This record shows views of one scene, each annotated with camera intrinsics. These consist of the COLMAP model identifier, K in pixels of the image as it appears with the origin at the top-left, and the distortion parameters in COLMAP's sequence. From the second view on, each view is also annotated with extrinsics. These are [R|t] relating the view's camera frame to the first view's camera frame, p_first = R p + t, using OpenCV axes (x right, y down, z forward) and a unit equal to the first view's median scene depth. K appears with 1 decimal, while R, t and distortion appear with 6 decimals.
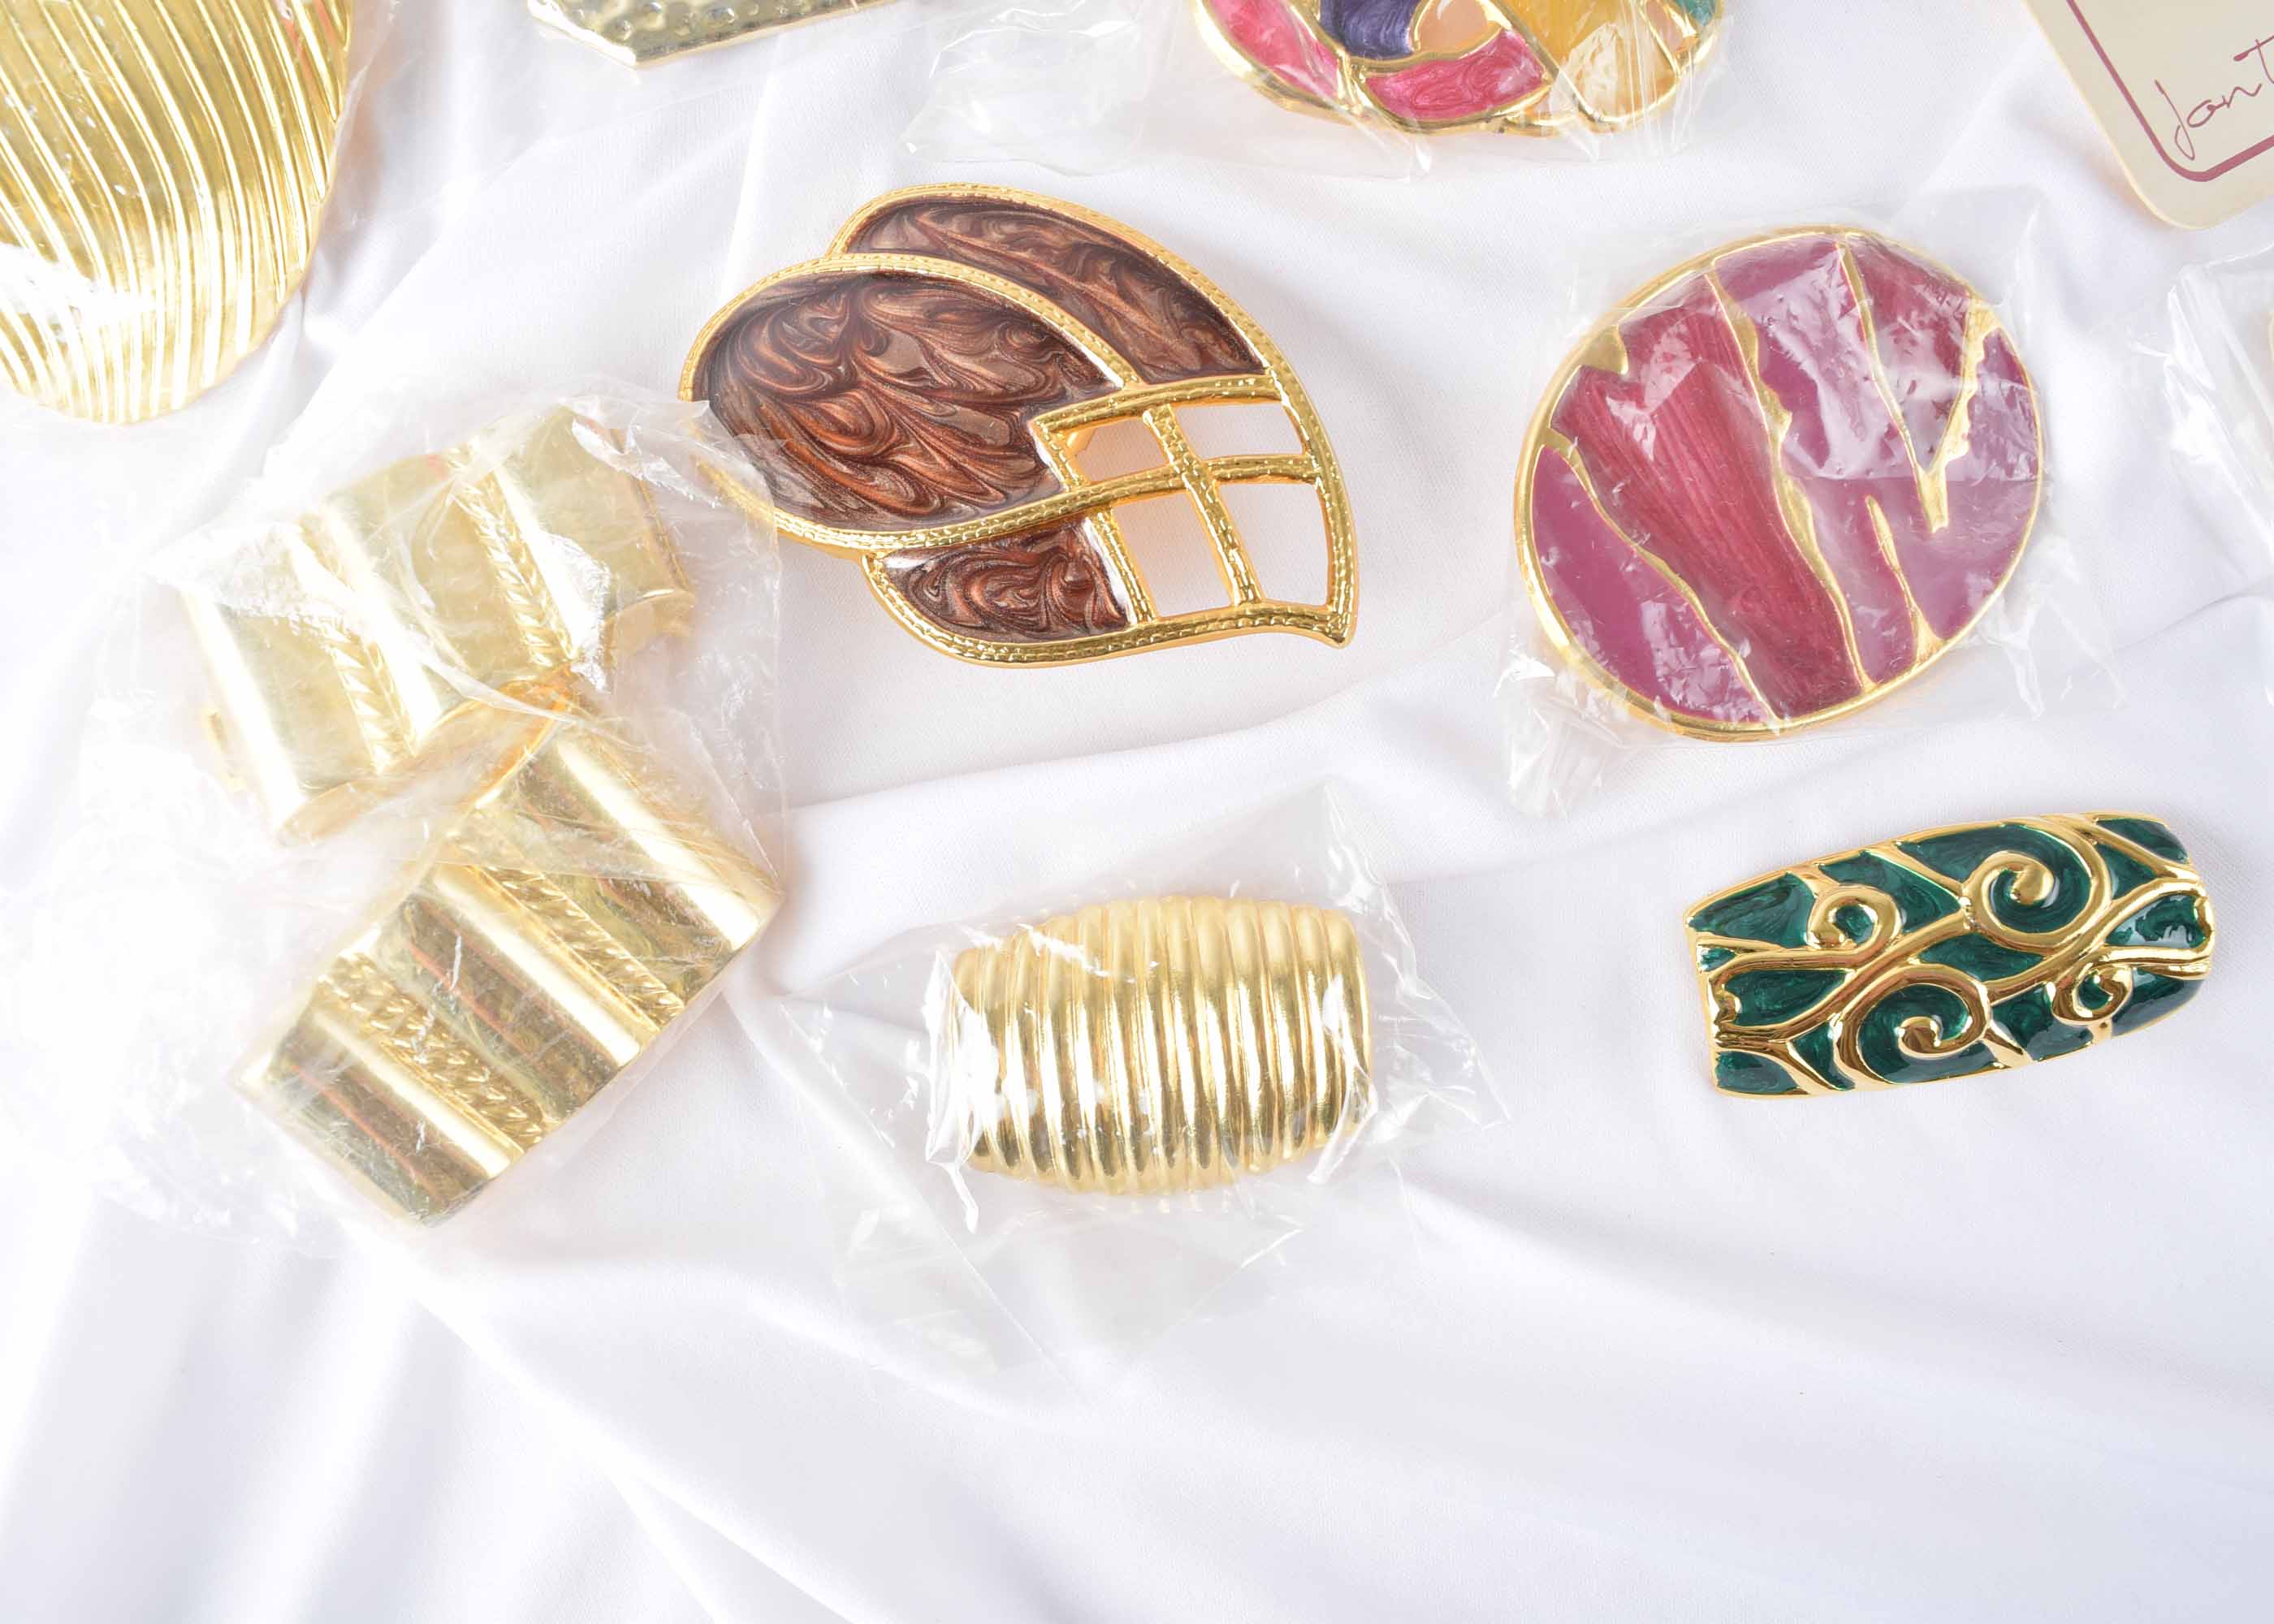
lens RADIAL K [[1882.4, 0, 1137.0], [0, 1882.4, 812.0], [0, 0, 1]] dist [-0.103469, 0.009952]
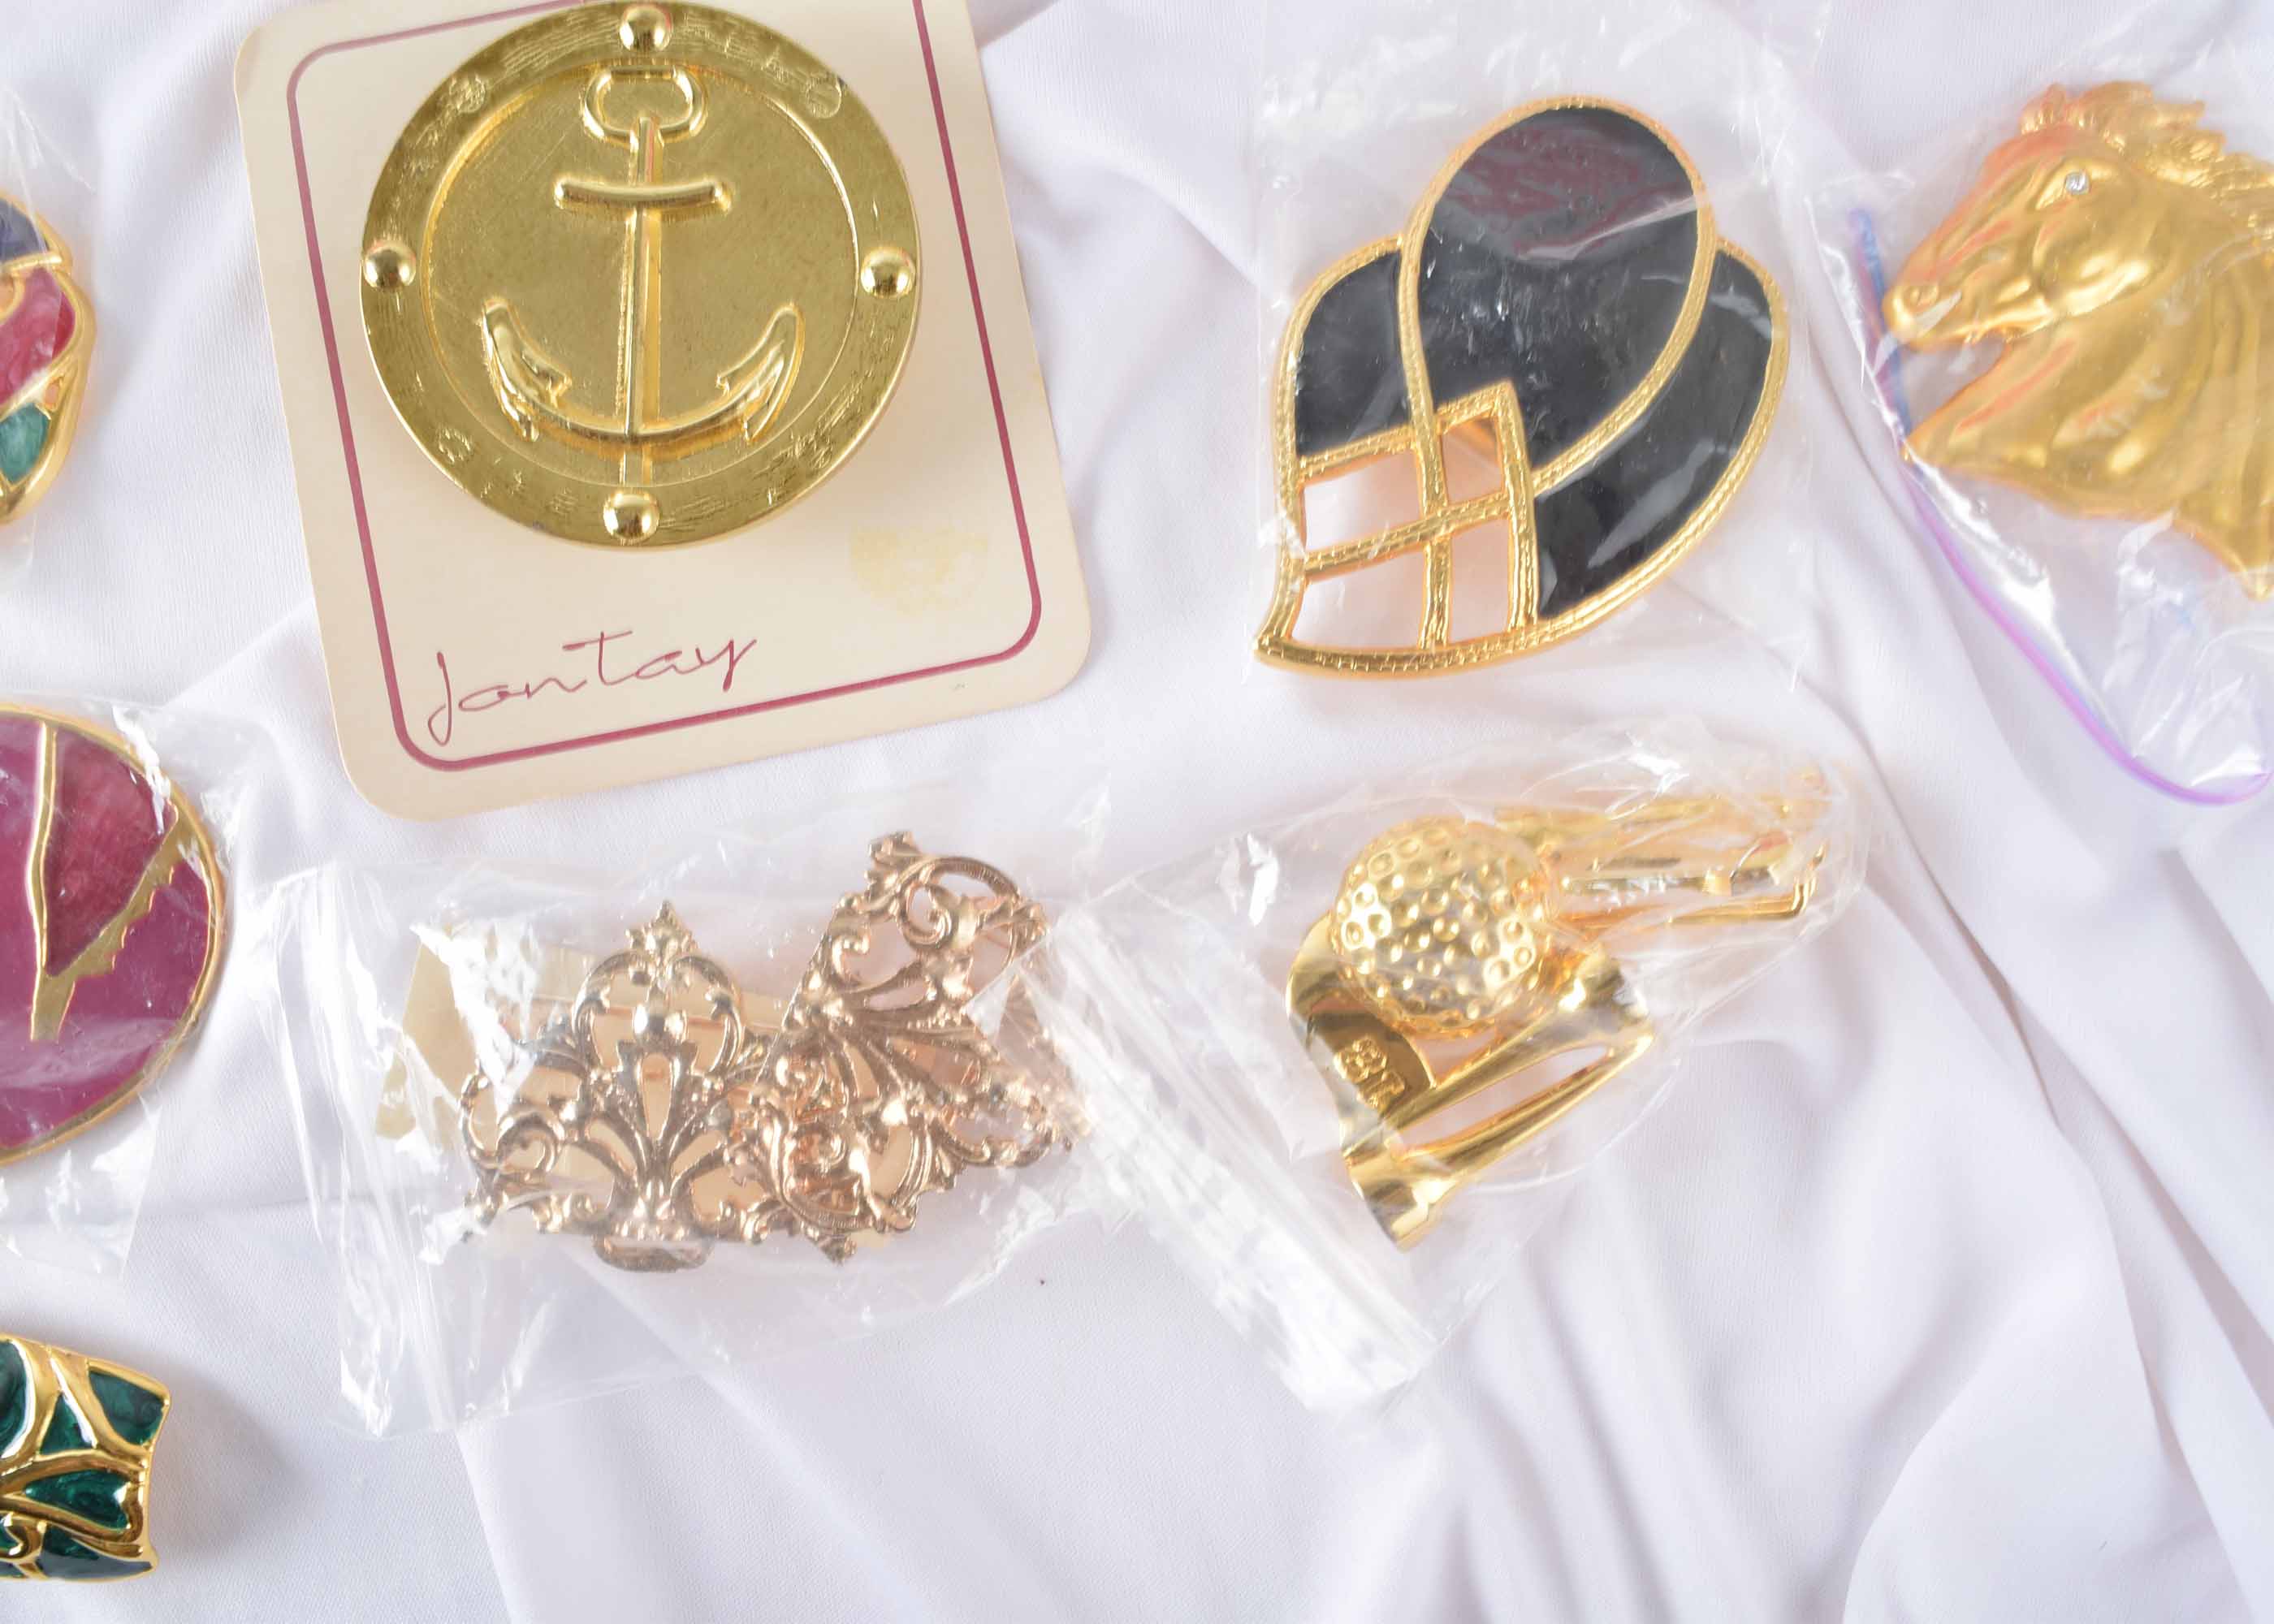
lens RADIAL K [[1882.4, 0, 1137.0], [0, 1882.4, 812.0], [0, 0, 1]] dist [-0.103469, 0.009952]
pose [[0.954630, 0.291397, -0.061391, 1.001190], [-0.292095, 0.956386, -0.002519, -0.432117], [0.057980, 0.020337, 0.998111, 0.051961]]
